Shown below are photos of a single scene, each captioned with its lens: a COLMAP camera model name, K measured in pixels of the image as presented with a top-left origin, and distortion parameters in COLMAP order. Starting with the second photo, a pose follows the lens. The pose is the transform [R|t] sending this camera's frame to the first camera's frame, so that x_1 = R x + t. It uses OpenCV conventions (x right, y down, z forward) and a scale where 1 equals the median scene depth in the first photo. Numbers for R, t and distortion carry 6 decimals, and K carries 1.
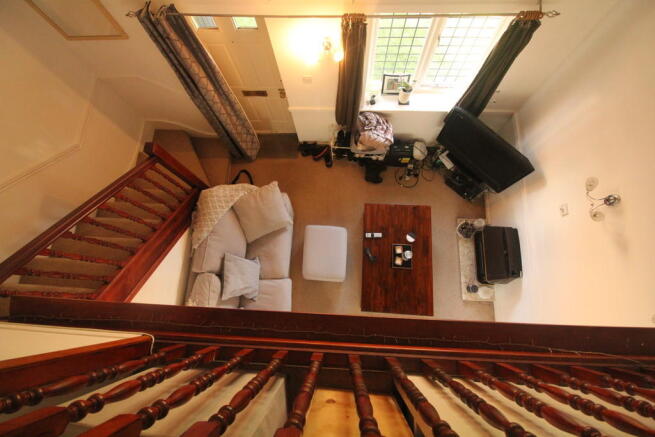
lens RADIAL K [[314.4, 0, 327.5], [0, 314.4, 218.5], [0, 0, 1]] dist [-0.018984, -0.000193]
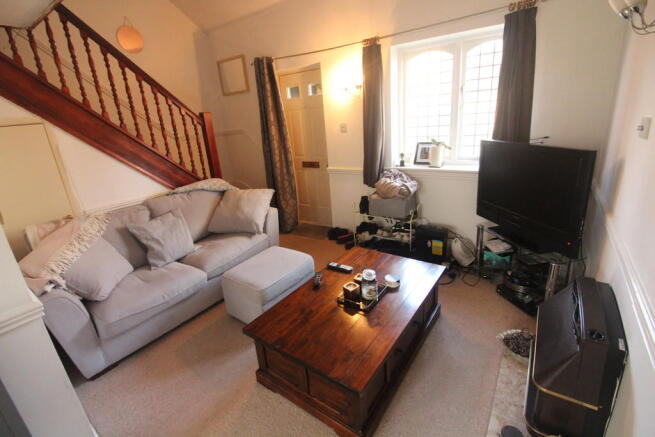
lens RADIAL K [[314.4, 0, 327.5], [0, 314.4, 218.5], [0, 0, 1]] dist [-0.018984, -0.000193]
pose [[0.839194, 0.142368, -0.524867, 0.483120], [-0.516716, 0.509690, -0.687910, 0.497056], [0.169583, 0.848497, 0.501293, 0.619114]]
